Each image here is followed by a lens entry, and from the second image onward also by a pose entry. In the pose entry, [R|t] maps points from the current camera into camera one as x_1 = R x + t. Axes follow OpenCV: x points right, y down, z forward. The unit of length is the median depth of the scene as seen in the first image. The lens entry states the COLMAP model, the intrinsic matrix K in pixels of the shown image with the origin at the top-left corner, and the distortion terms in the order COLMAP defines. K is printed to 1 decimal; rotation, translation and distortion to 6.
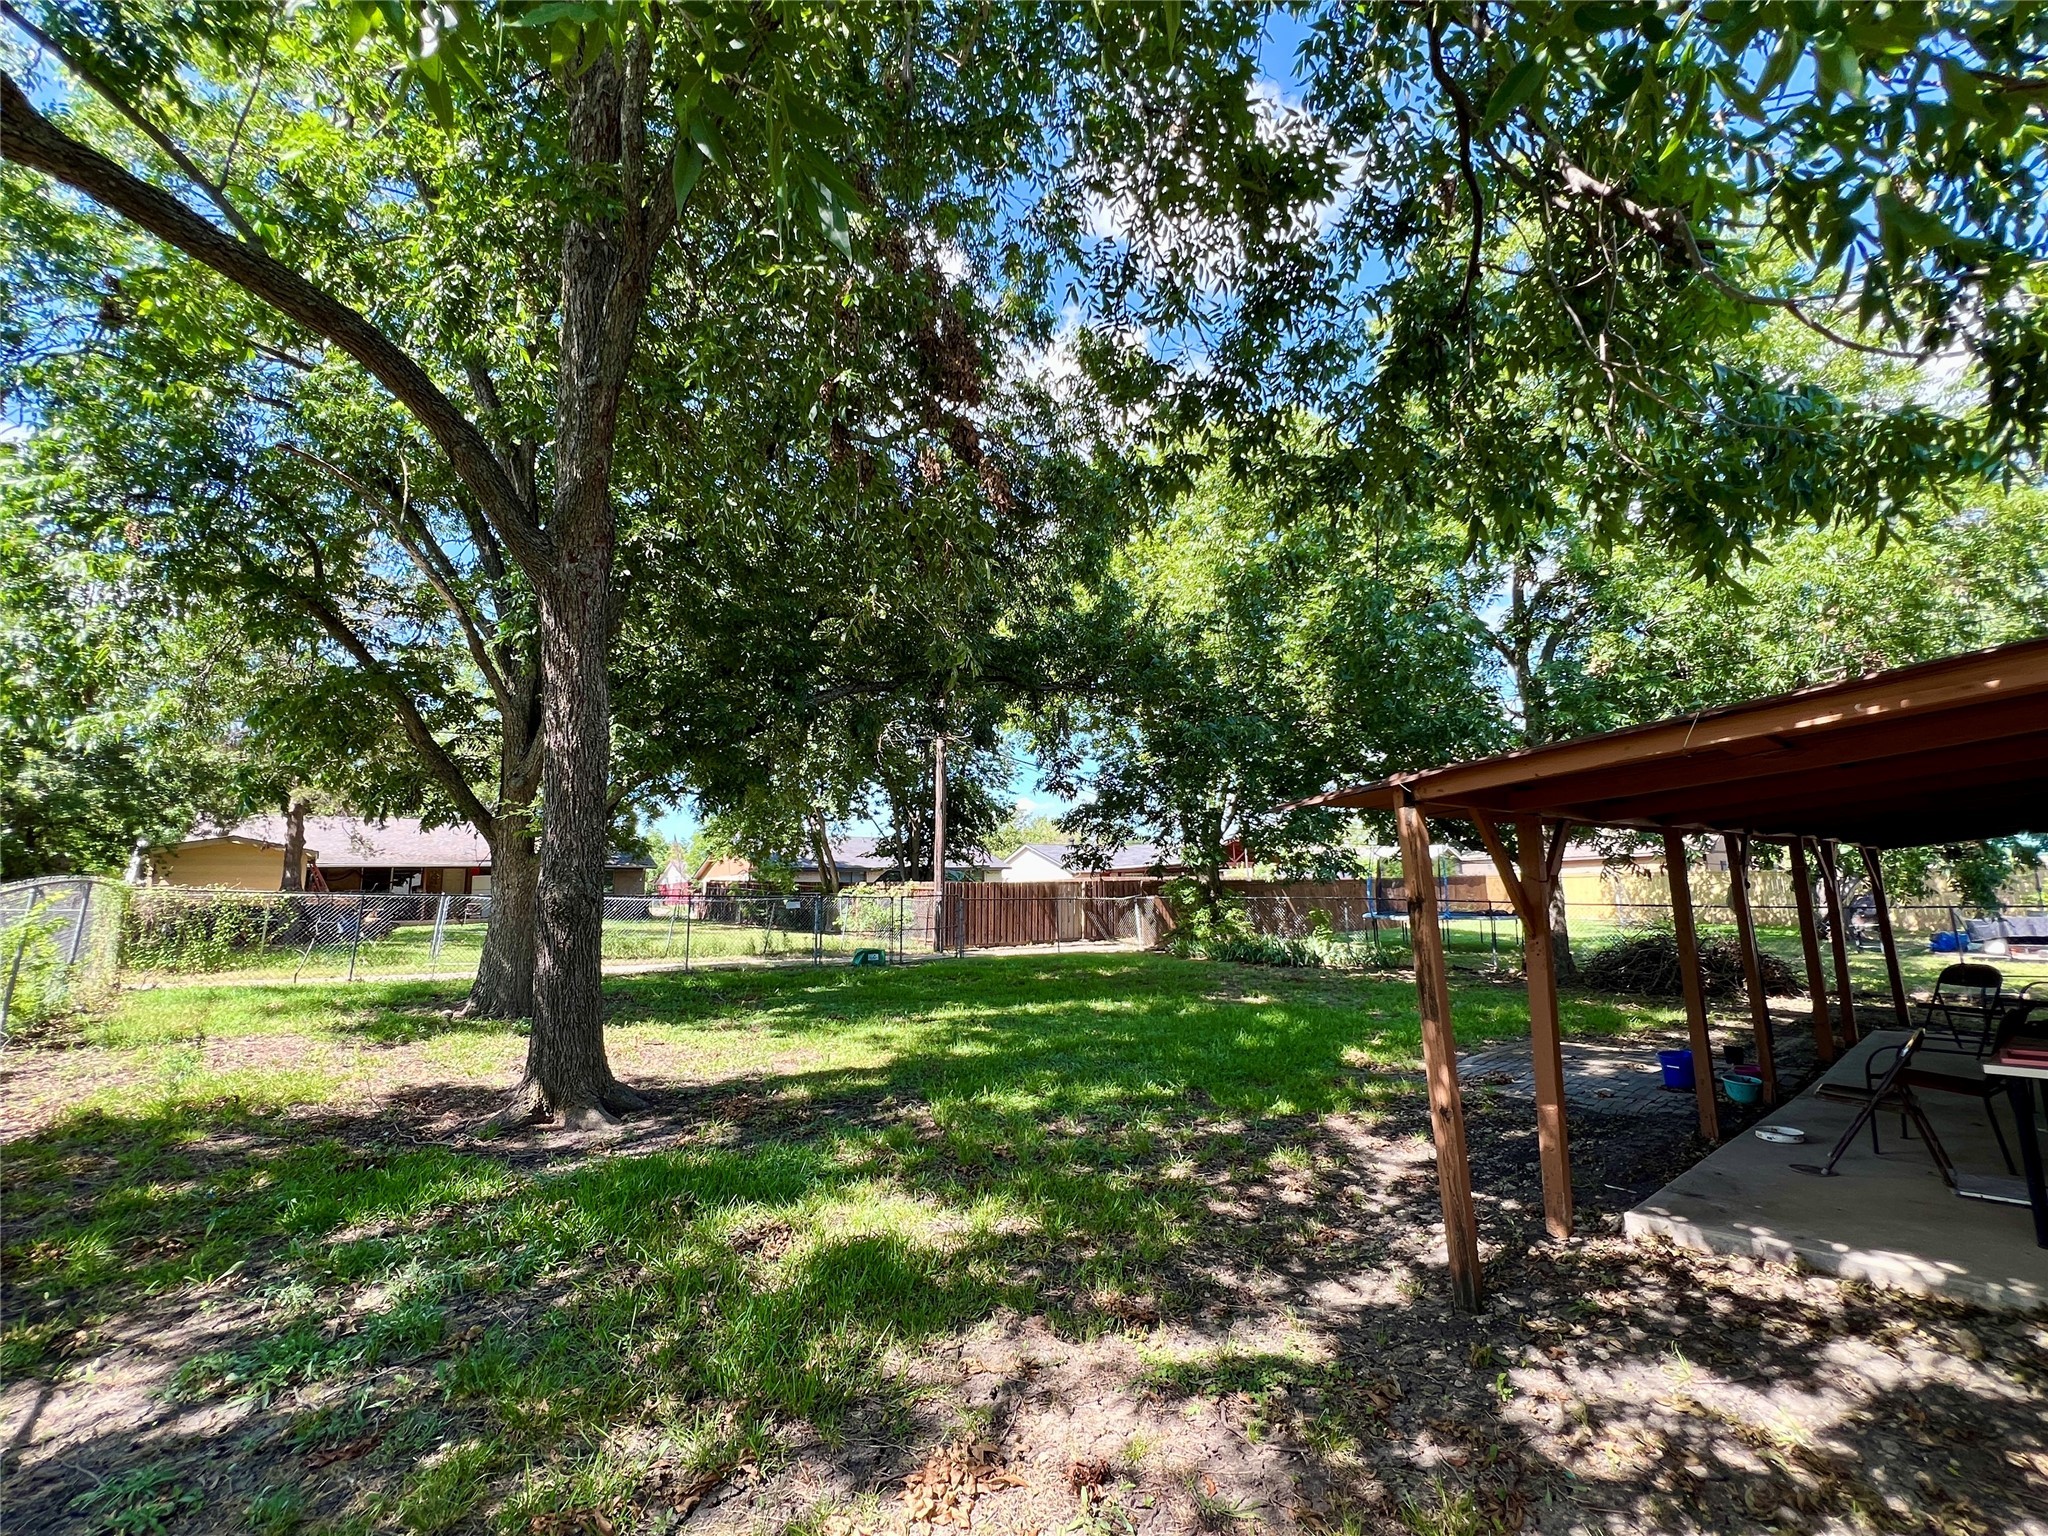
lens RADIAL K [[838.4, 0, 1015.9], [0, 838.4, 765.2], [0, 0, 1]] dist [-0.004266, 0.000175]
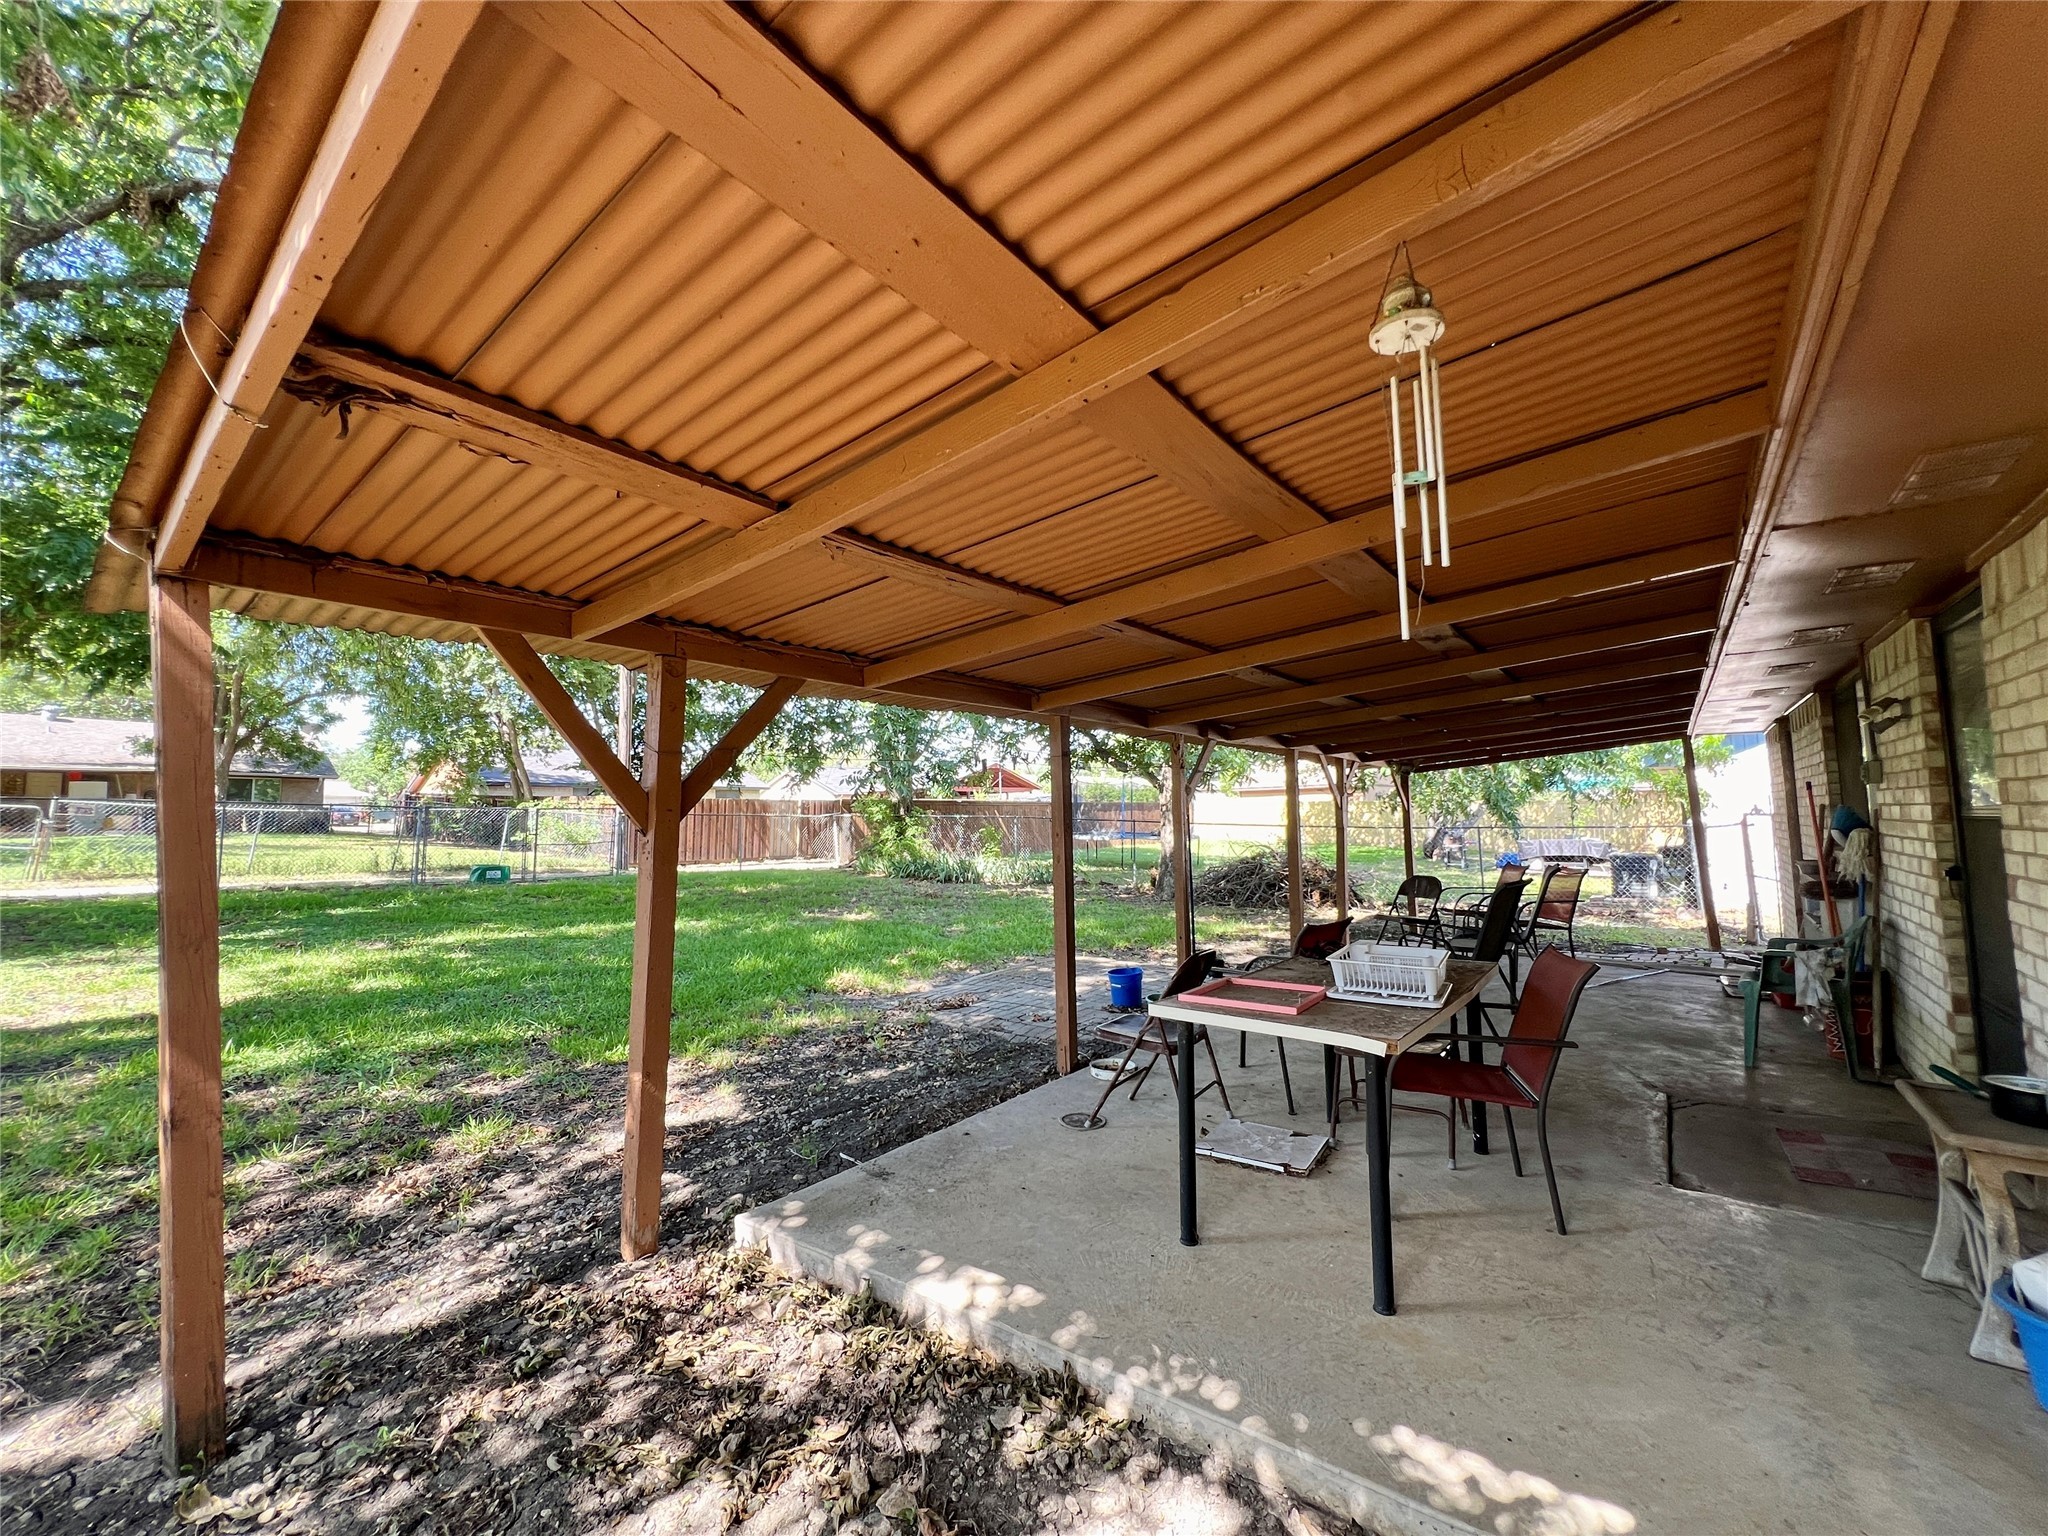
lens RADIAL K [[772.4, 0, 1024.0], [0, 772.4, 768.0], [0, 0, 1]] dist [0.000142, -0.000004]
pose [[0.977600, 0.027017, 0.208730, 0.249124], [-0.044627, 0.995785, 0.080126, 0.029307], [-0.205686, -0.087647, 0.974685, 0.105612]]
